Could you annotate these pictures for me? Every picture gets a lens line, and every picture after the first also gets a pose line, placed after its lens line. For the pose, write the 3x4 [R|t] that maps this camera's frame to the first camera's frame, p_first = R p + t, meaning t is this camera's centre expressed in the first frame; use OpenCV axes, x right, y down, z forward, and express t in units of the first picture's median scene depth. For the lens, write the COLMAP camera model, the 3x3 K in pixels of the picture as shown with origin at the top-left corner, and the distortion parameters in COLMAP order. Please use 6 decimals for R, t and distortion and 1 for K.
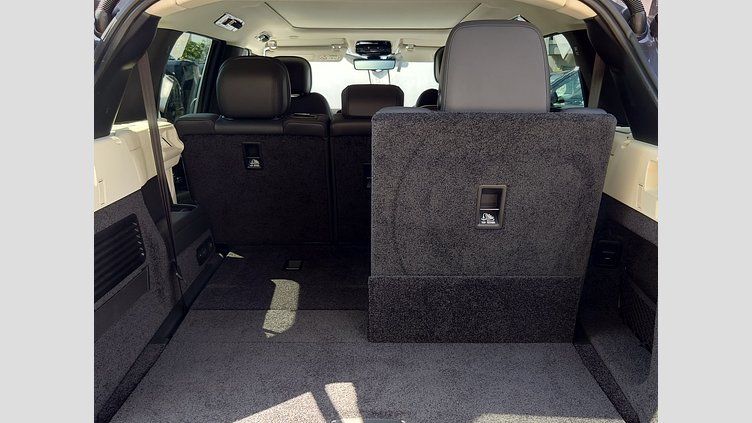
lens RADIAL K [[691.5, 0, 383.4], [0, 691.5, 209.3], [0, 0, 1]] dist [-0.010764, -0.021209]
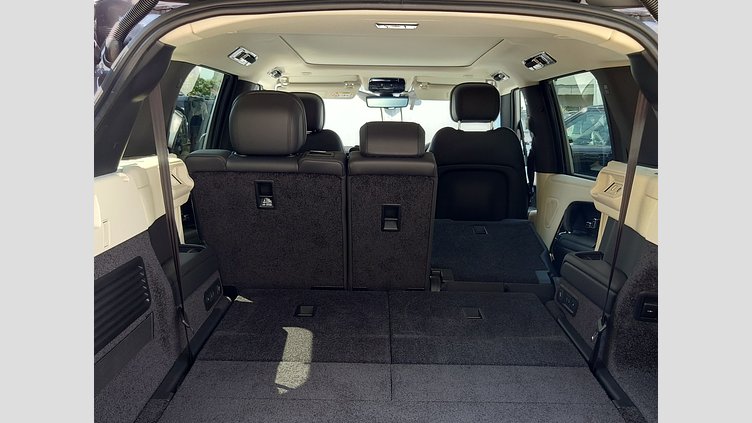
lens RADIAL K [[691.5, 0, 381.3], [0, 691.5, 206.8], [0, 0, 1]] dist [-0.010764, -0.021209]
pose [[0.999889, 0.013047, -0.007172, -0.031903], [-0.013440, 0.998234, -0.057858, -0.010851], [0.006404, 0.057948, 0.998299, 0.074366]]
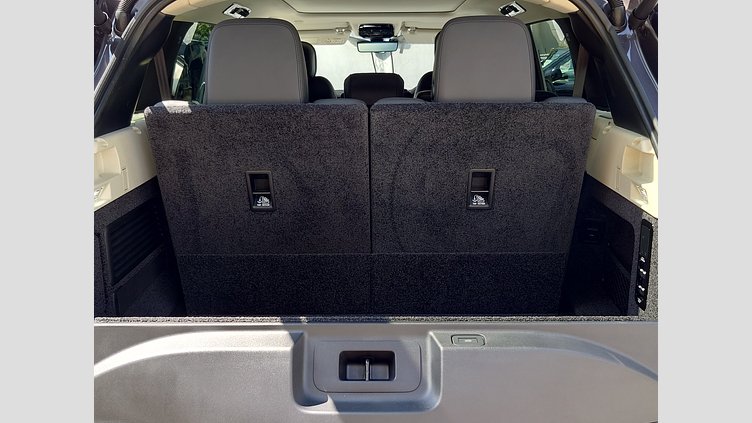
lens RADIAL K [[691.5, 0, 378.9], [0, 691.5, 207.5], [0, 0, 1]] dist [-0.010764, -0.021209]
pose [[0.999818, -0.008049, -0.017310, 0.012450], [0.008594, 0.999463, 0.031626, -0.009420], [0.017047, -0.031769, 0.999350, -0.081601]]
